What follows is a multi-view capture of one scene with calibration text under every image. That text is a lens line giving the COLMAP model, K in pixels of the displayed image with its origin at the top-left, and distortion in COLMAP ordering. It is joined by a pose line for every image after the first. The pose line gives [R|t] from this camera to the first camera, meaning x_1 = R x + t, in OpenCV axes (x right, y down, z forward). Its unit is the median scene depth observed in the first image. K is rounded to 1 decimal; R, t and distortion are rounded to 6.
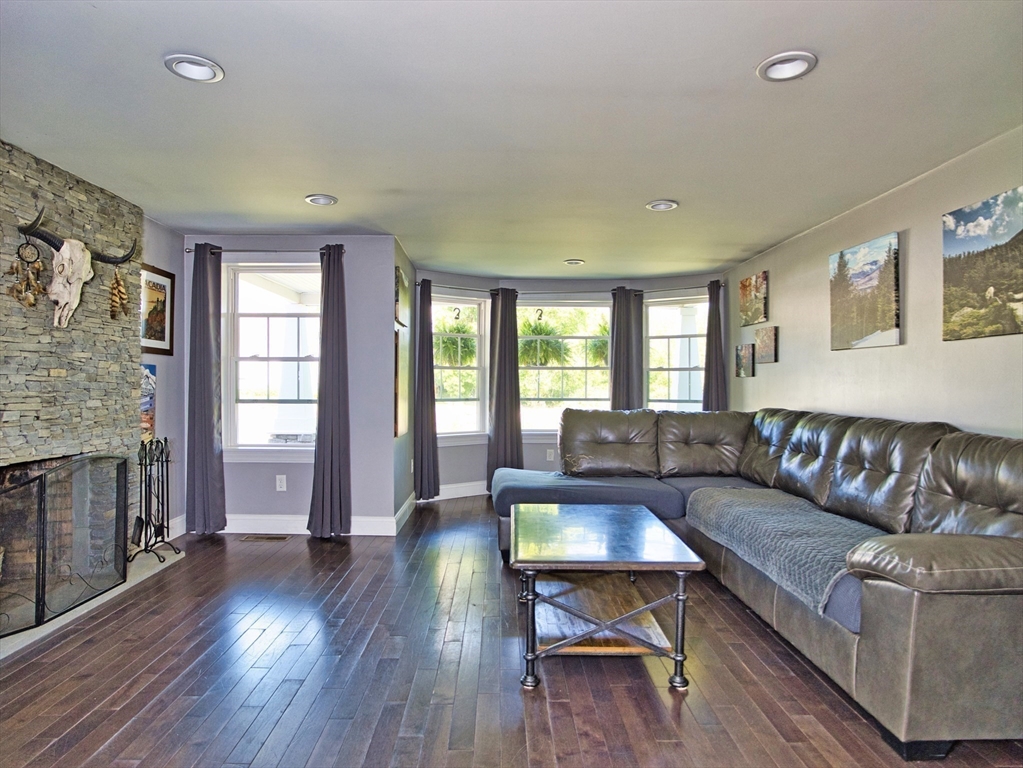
lens RADIAL K [[612.8, 0, 506.1], [0, 612.8, 388.2], [0, 0, 1]] dist [-0.037730, 0.019679]
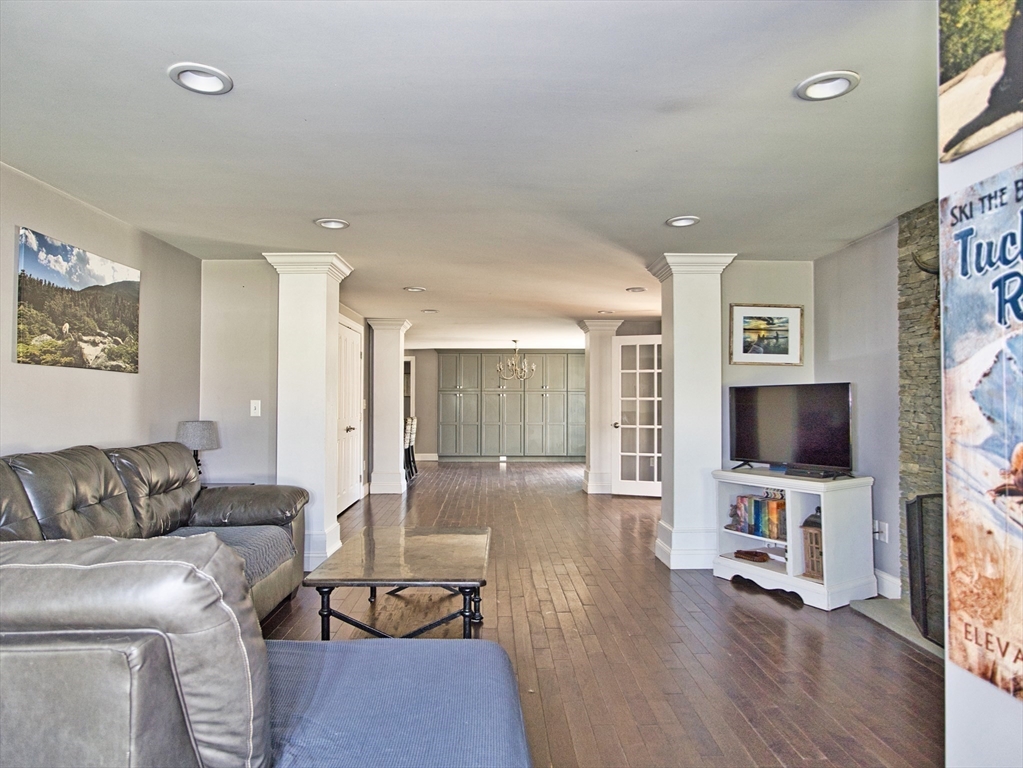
lens RADIAL K [[612.8, 0, 506.1], [0, 612.8, 388.2], [0, 0, 1]] dist [-0.037730, 0.019679]
pose [[-0.999892, -0.007796, -0.012459, -0.008365], [-0.007609, 0.999858, -0.015005, -0.034126], [0.012574, -0.014908, -0.999810, 2.098821]]
